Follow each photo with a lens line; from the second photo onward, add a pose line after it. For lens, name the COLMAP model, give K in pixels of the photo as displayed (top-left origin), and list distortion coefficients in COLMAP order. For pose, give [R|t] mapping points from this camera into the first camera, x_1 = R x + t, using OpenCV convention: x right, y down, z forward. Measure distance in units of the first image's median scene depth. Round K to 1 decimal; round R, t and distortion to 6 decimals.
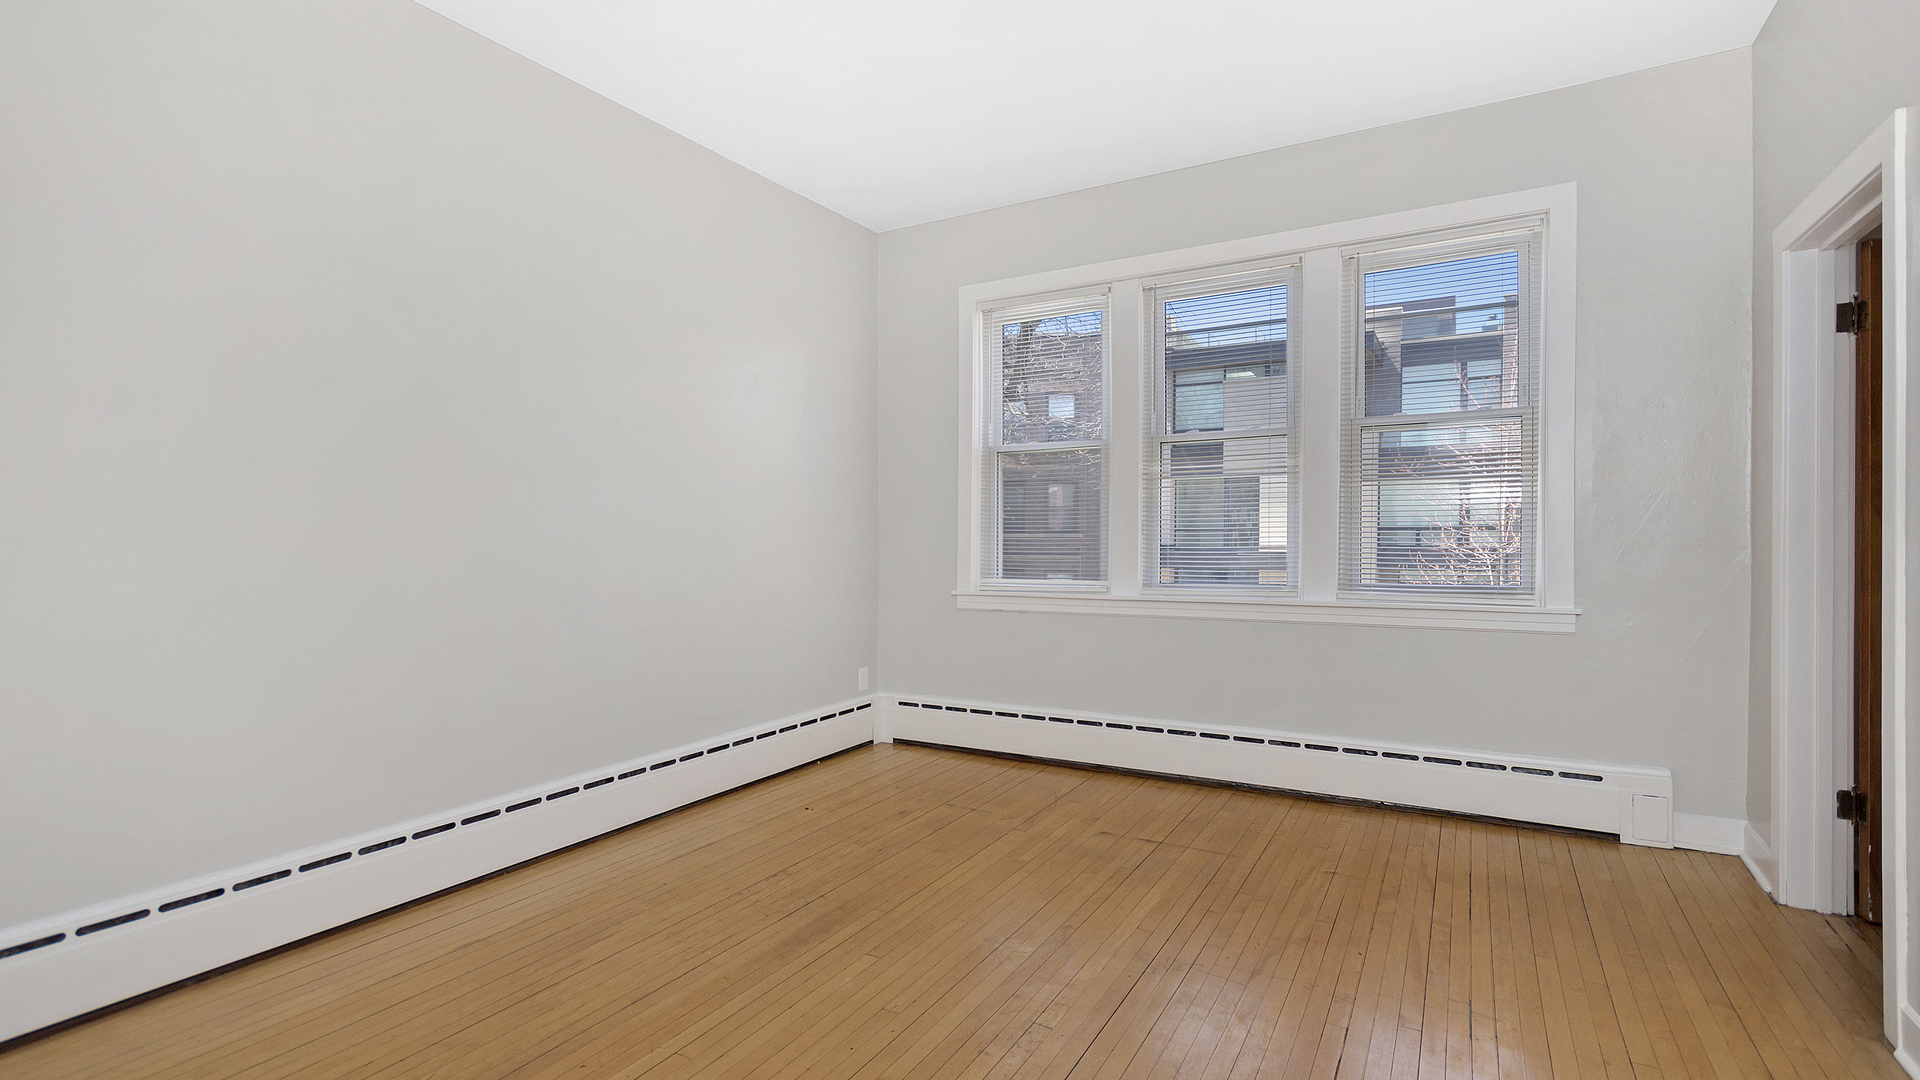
lens RADIAL K [[857.4, 0, 921.1], [0, 857.4, 535.1], [0, 0, 1]] dist [0.000275, 0.000014]
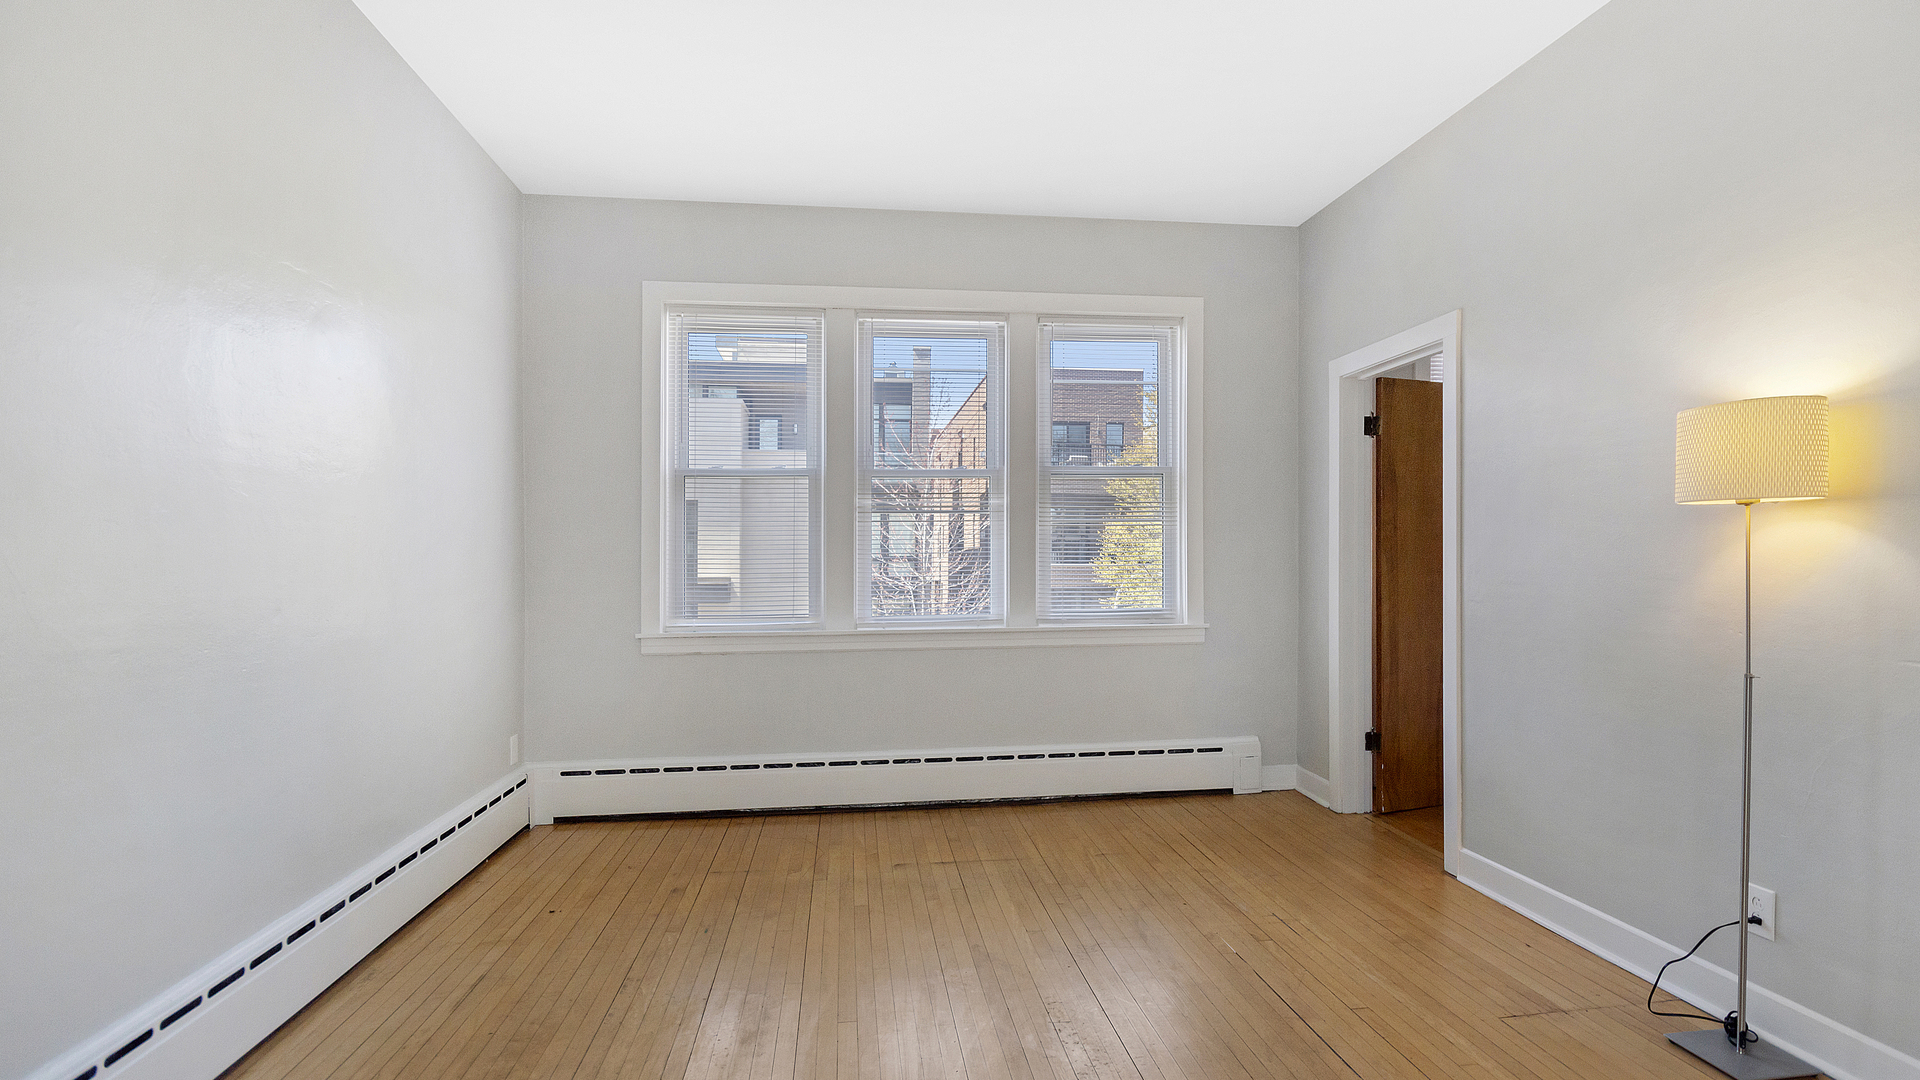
lens RADIAL K [[956.3, 0, 931.6], [0, 956.3, 571.5], [0, 0, 1]] dist [-0.016808, 0.000557]
pose [[0.792321, -0.006009, 0.610075, -0.432522], [0.002449, 0.999975, 0.006668, -0.005035], [-0.610099, -0.003789, 0.792316, 0.086502]]
